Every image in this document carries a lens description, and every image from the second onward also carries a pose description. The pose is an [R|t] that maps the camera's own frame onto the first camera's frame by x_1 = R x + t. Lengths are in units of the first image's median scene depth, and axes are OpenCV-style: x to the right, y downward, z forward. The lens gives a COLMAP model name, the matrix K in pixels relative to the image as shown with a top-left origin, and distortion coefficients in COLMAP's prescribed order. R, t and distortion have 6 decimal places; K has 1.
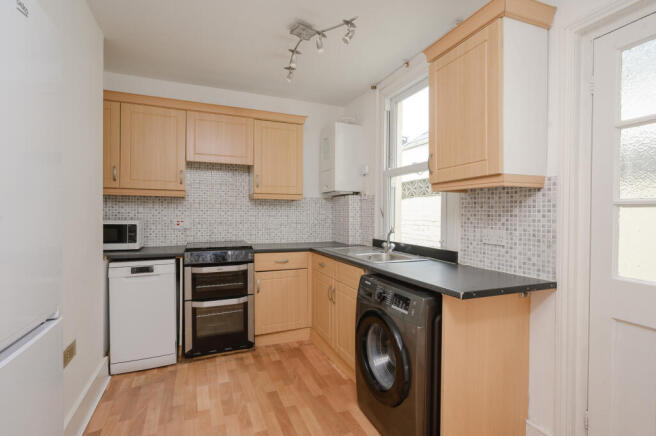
lens RADIAL K [[319.7, 0, 328.0], [0, 319.7, 218.0], [0, 0, 1]] dist [-0.004300, -0.000945]
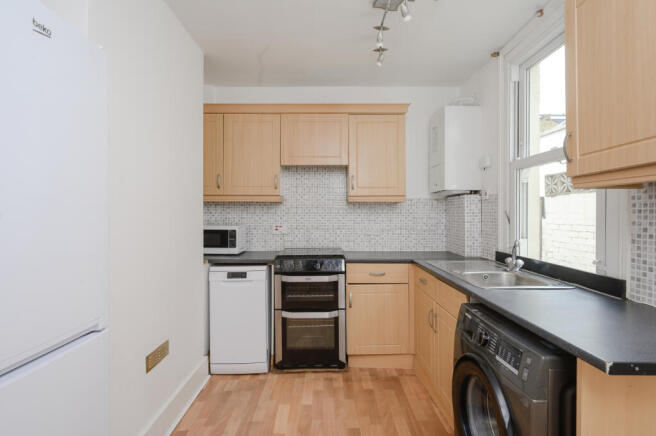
lens RADIAL K [[335.8, 0, 326.9], [0, 335.8, 214.6], [0, 0, 1]] dist [-0.001640, -0.000407]
pose [[0.921439, -0.006154, -0.388475, 0.092409], [0.002133, 0.999940, -0.010783, -0.016828], [0.388518, 0.009107, 0.921396, 0.115172]]
